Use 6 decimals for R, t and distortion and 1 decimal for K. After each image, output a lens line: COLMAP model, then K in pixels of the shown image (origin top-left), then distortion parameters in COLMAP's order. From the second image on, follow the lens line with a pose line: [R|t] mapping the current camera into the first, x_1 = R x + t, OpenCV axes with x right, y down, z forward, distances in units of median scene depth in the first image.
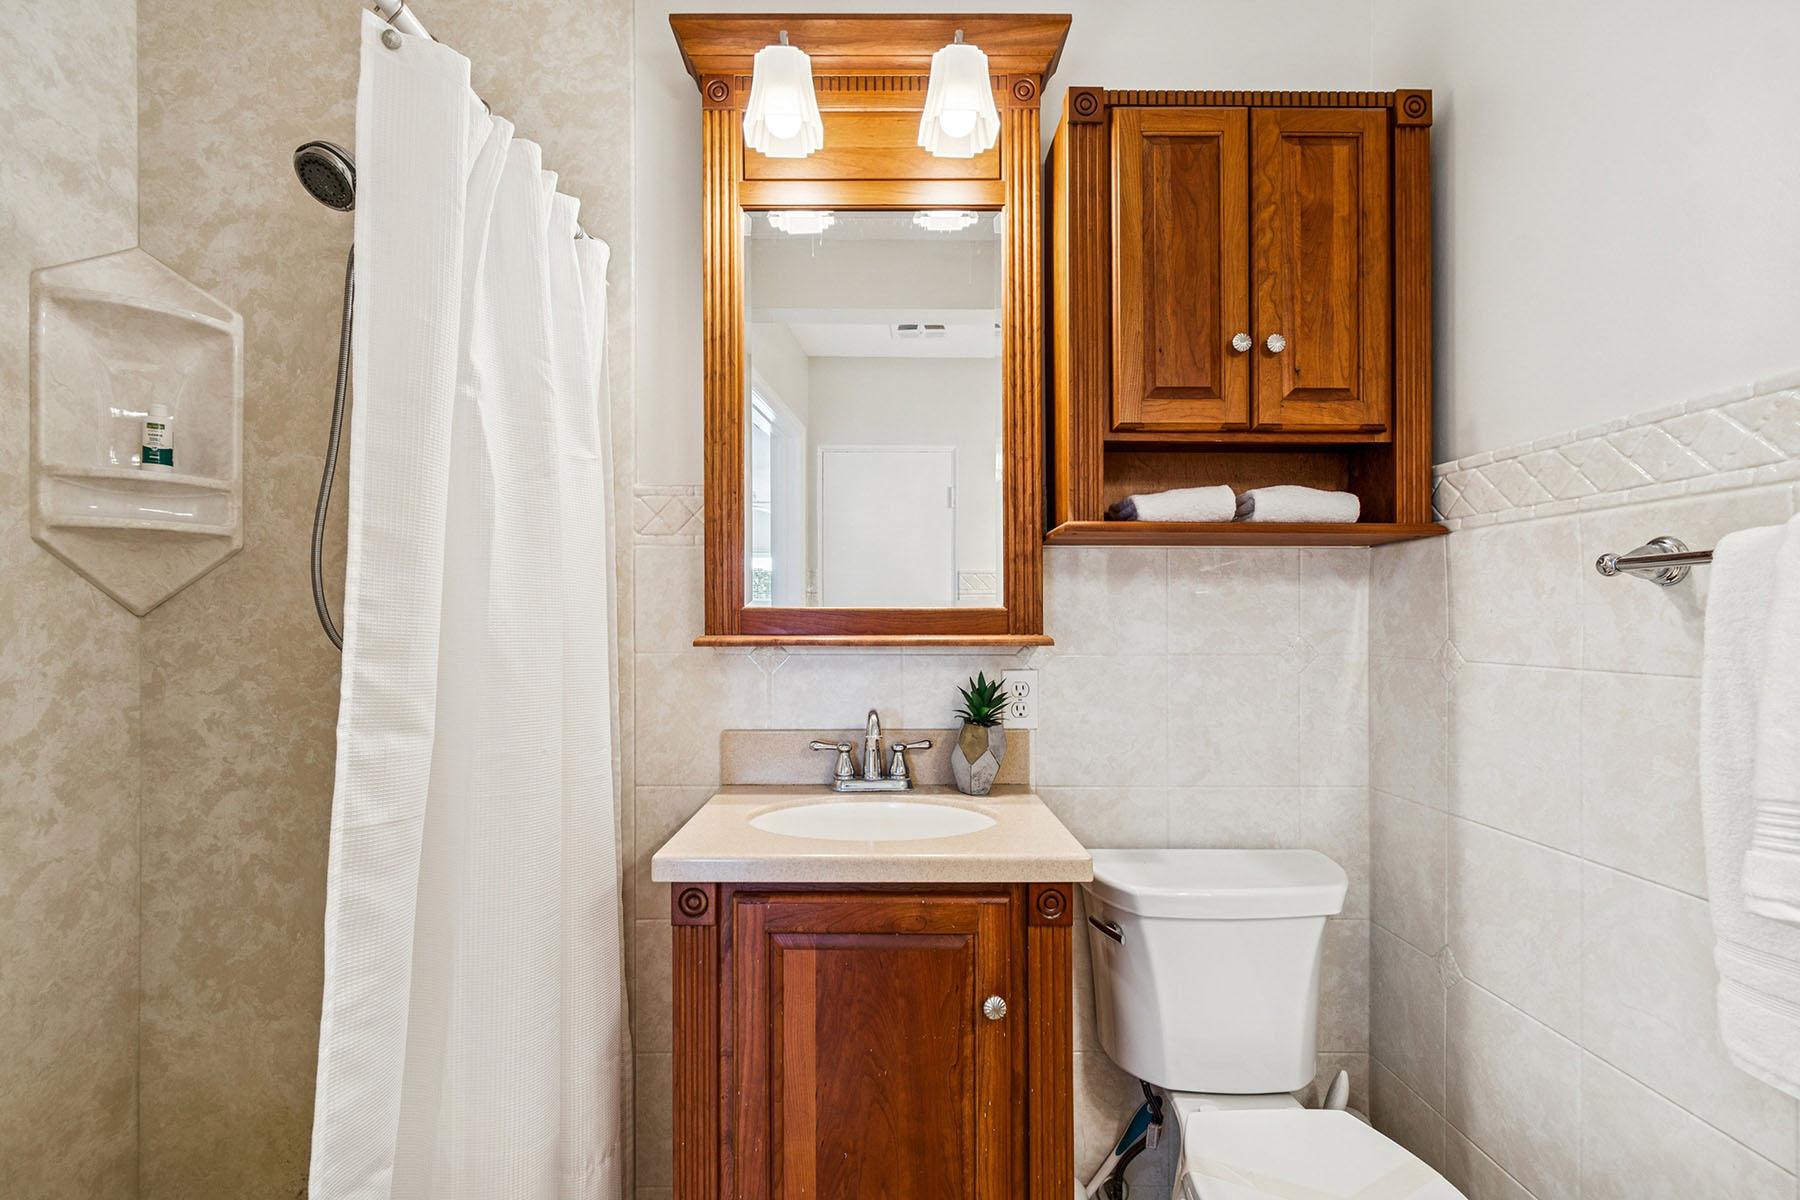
lens RADIAL K [[796.0, 0, 896.4], [0, 796.0, 613.6], [0, 0, 1]] dist [0.001722, -0.000078]
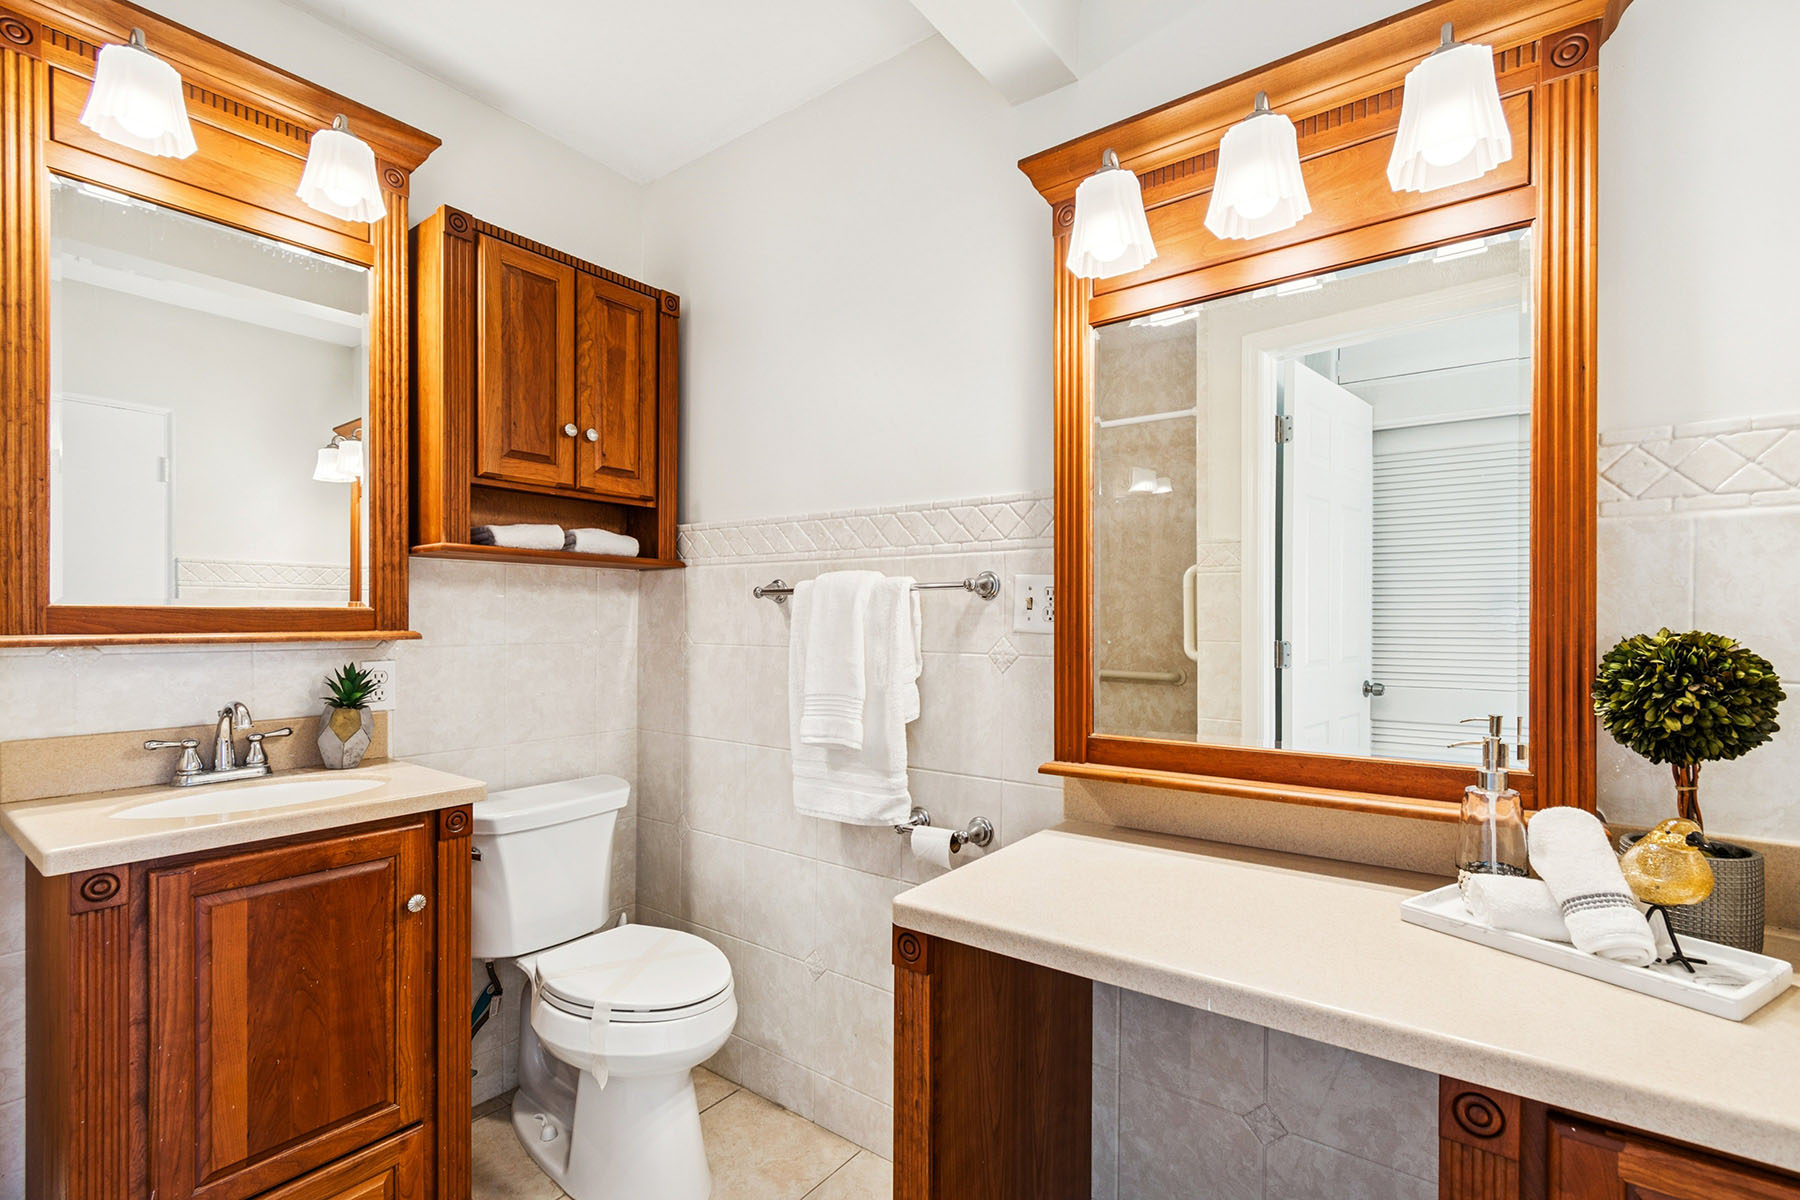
lens RADIAL K [[796.0, 0, 896.4], [0, 796.0, 613.6], [0, 0, 1]] dist [0.001722, -0.000078]
pose [[0.616797, 0.006047, 0.787099, -0.343113], [-0.010761, 0.999942, 0.000750, -0.009313], [-0.787049, -0.008933, 0.616826, -0.373767]]
